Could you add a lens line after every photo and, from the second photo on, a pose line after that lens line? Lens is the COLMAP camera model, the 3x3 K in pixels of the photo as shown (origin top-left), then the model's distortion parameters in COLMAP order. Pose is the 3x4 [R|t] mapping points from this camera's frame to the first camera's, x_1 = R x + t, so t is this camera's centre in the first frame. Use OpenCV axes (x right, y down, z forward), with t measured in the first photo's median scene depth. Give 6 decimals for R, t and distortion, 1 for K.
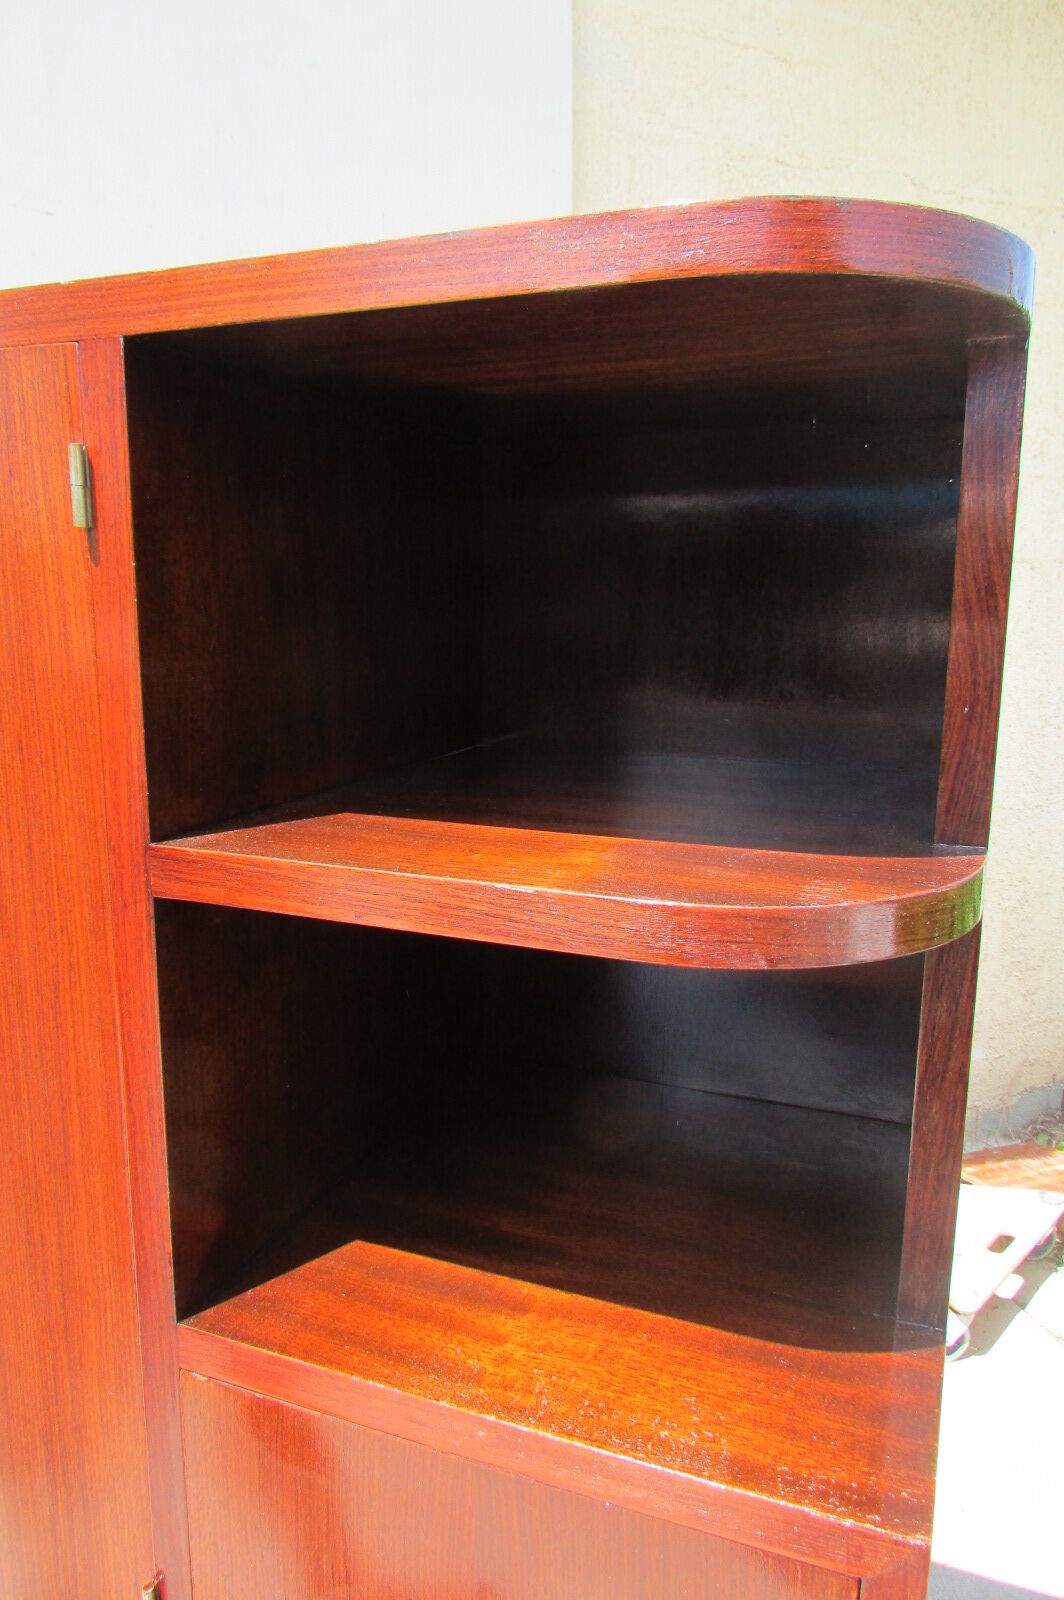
lens RADIAL K [[1118.3, 0, 532.0], [0, 1118.3, 800.0], [0, 0, 1]] dist [-0.044195, 0.008162]
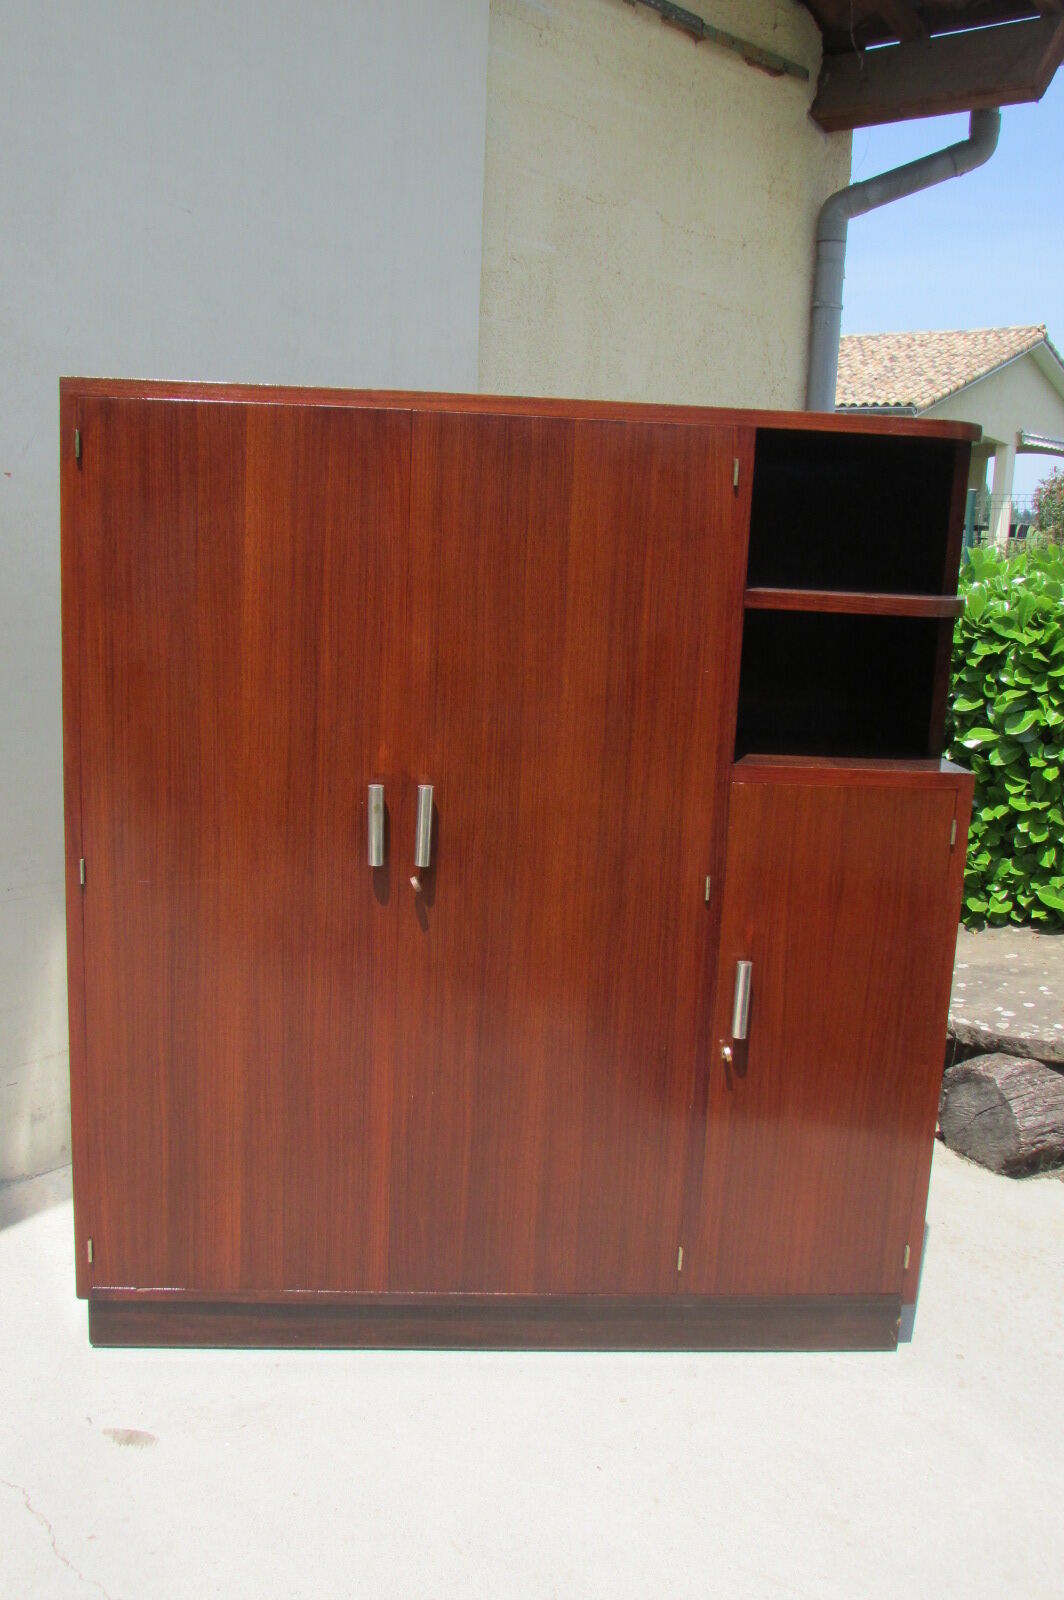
lens RADIAL K [[1394.2, 0, 532.0], [0, 1394.2, 800.0], [0, 0, 1]] dist [-0.067642, -0.005561]
pose [[0.902451, -0.060156, 0.426572, -2.521157], [0.051268, 0.998162, 0.032300, 0.461011], [-0.427731, -0.007279, 0.903877, -2.191228]]
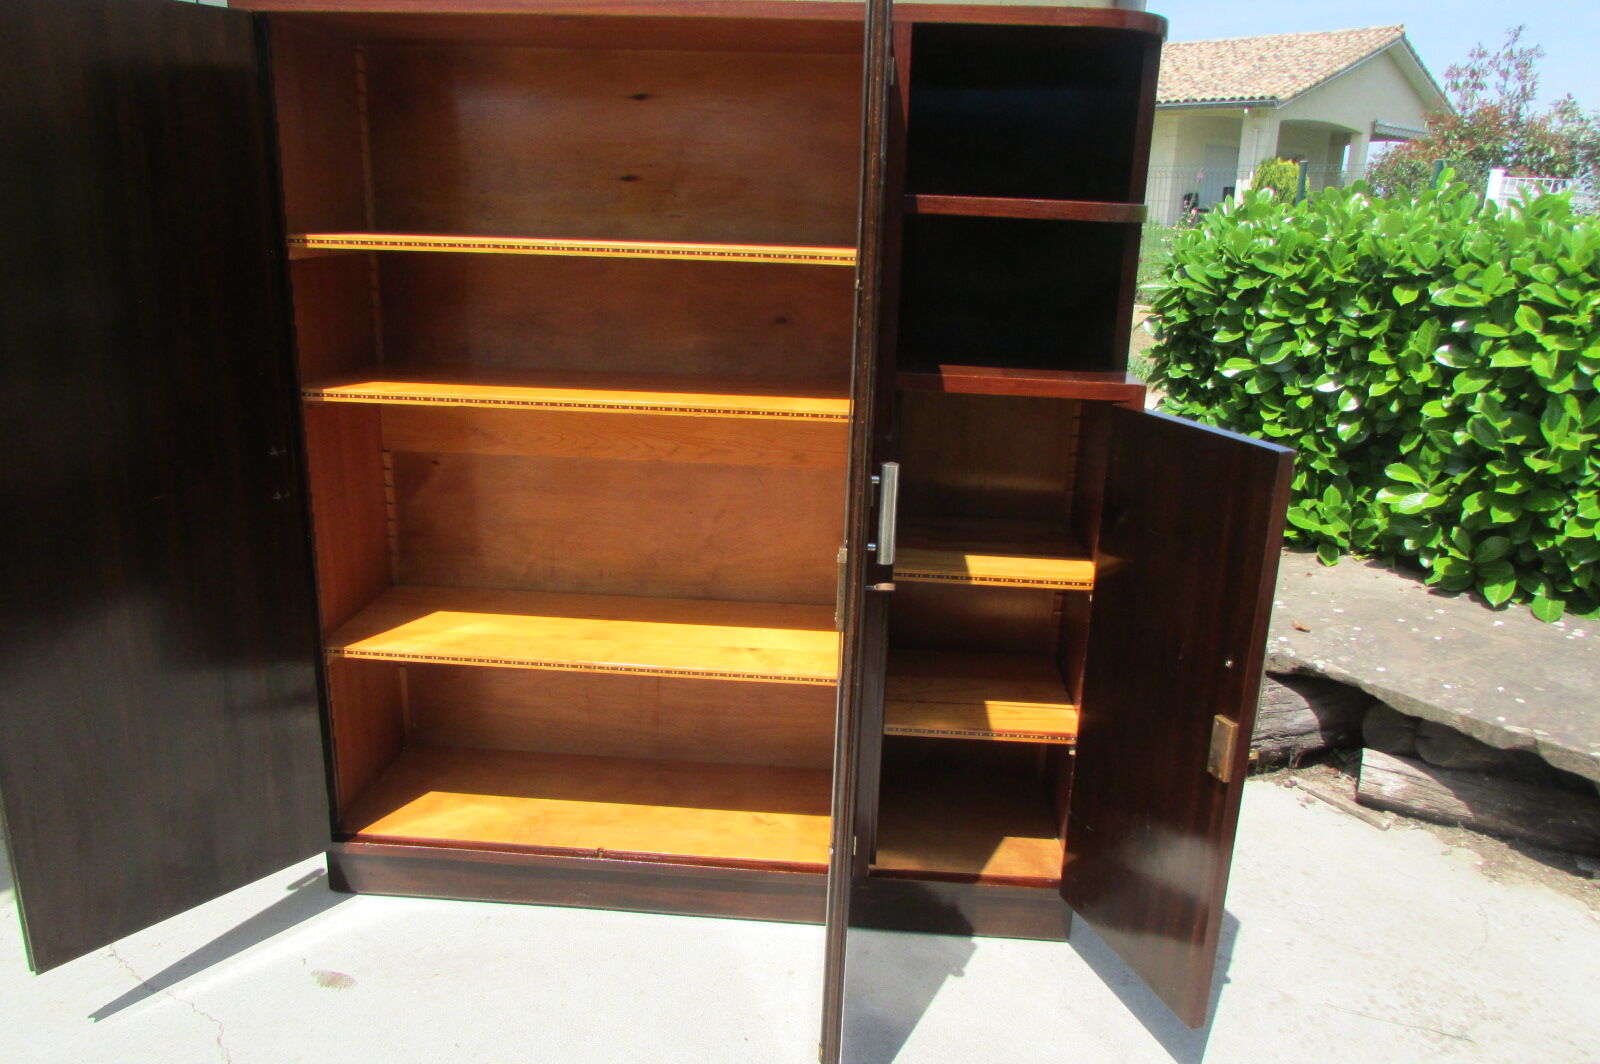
lens RADIAL K [[1118.3, 0, 800.0], [0, 1118.3, 532.0], [0, 0, 1]] dist [-0.044195, 0.008162]
pose [[0.949879, -0.076096, 0.303215, -1.591065], [0.043777, 0.992743, 0.112002, 0.597659], [-0.309538, -0.093115, 0.946317, -1.851780]]
